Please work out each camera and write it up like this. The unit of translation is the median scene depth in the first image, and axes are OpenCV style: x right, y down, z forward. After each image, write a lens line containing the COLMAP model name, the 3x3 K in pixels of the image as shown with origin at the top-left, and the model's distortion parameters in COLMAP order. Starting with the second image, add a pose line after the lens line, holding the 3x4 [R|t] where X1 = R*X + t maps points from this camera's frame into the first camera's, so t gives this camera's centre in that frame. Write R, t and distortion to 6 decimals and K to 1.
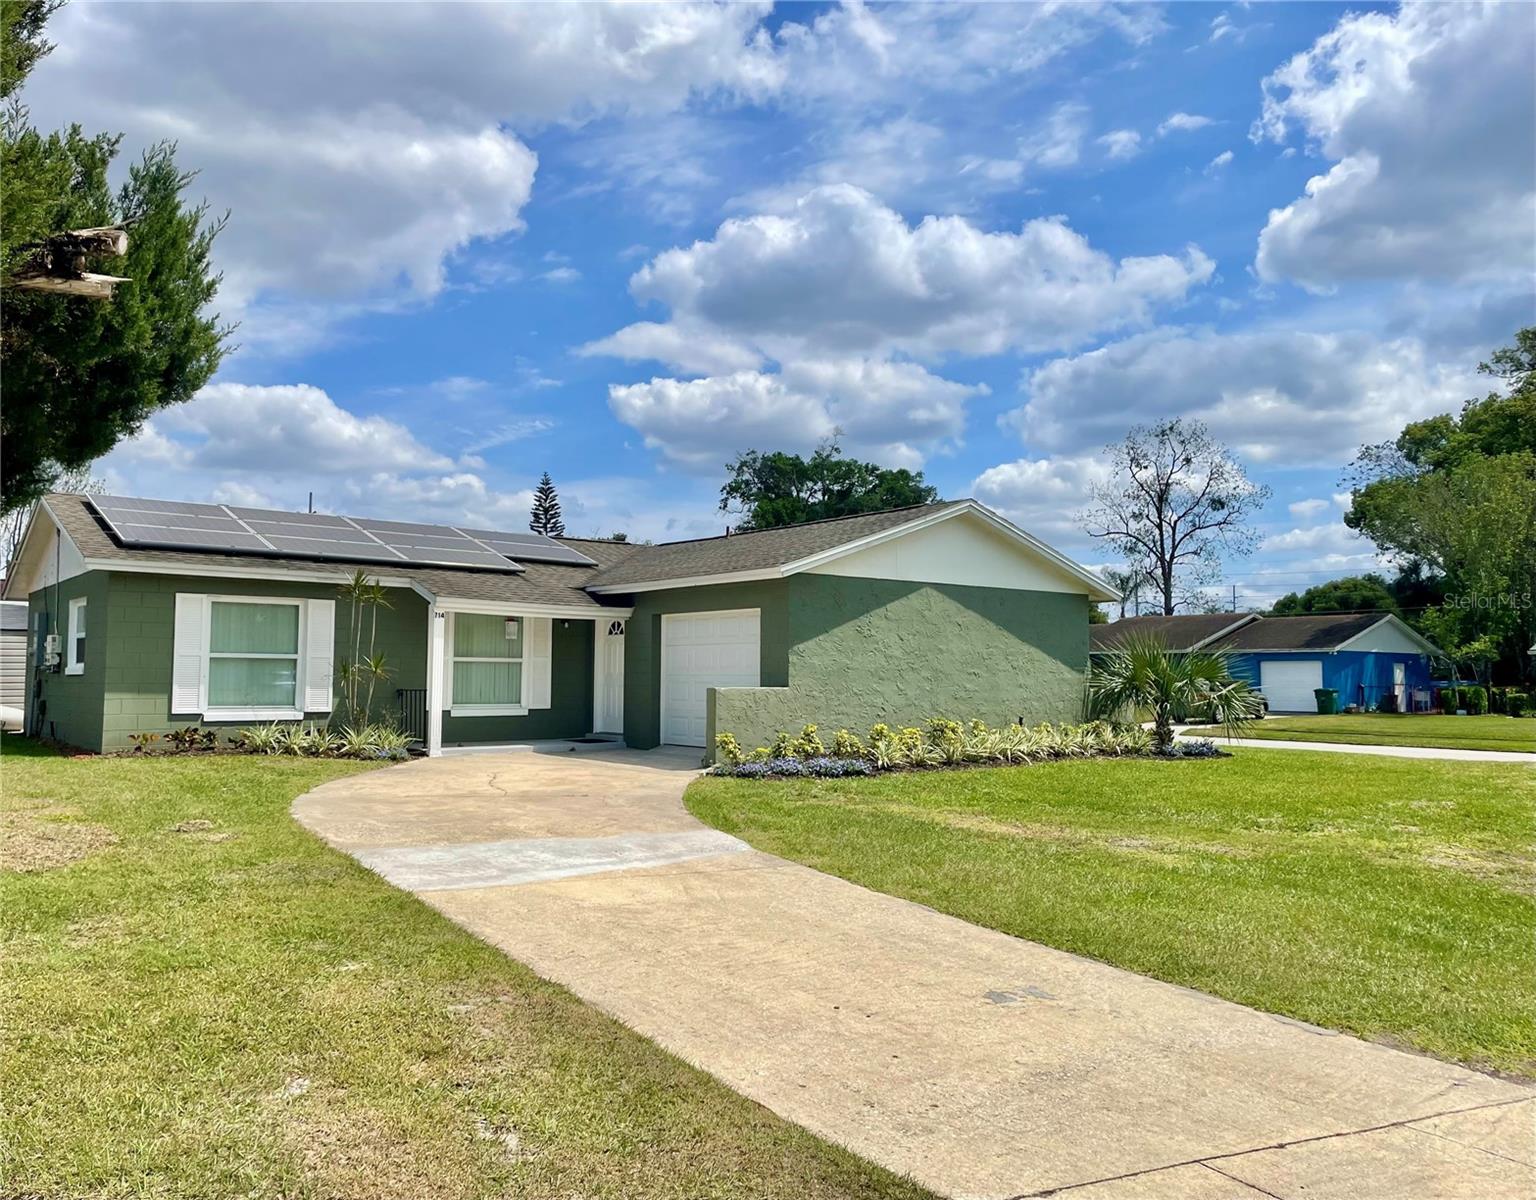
lens RADIAL K [[1336.1, 0, 761.0], [0, 1336.1, 633.2], [0, 0, 1]] dist [0.063115, -0.010900]
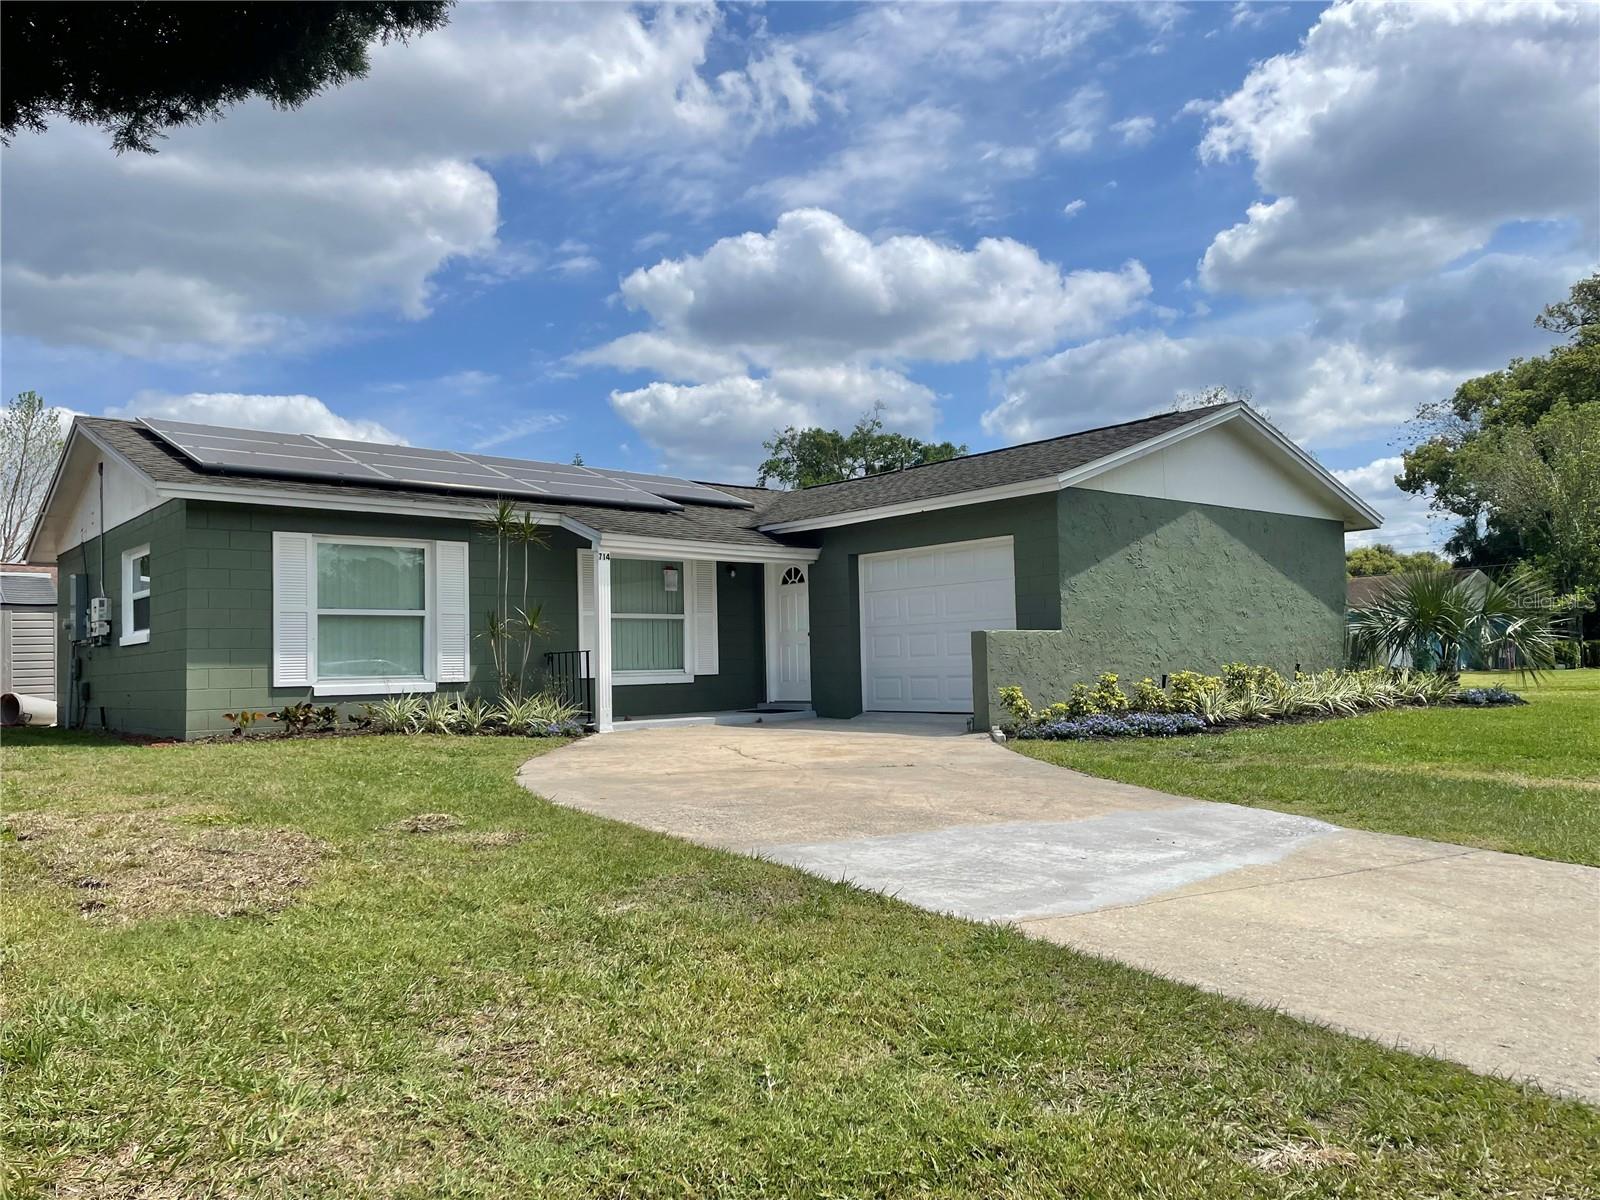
lens RADIAL K [[1213.6, 0, 804.2], [0, 1213.6, 604.4], [0, 0, 1]] dist [0.090036, -0.115468]
pose [[0.996585, -0.026647, 0.078159, -0.160379], [0.028649, 0.999287, -0.024598, 0.032825], [-0.077448, 0.026753, 0.996637, 0.238588]]
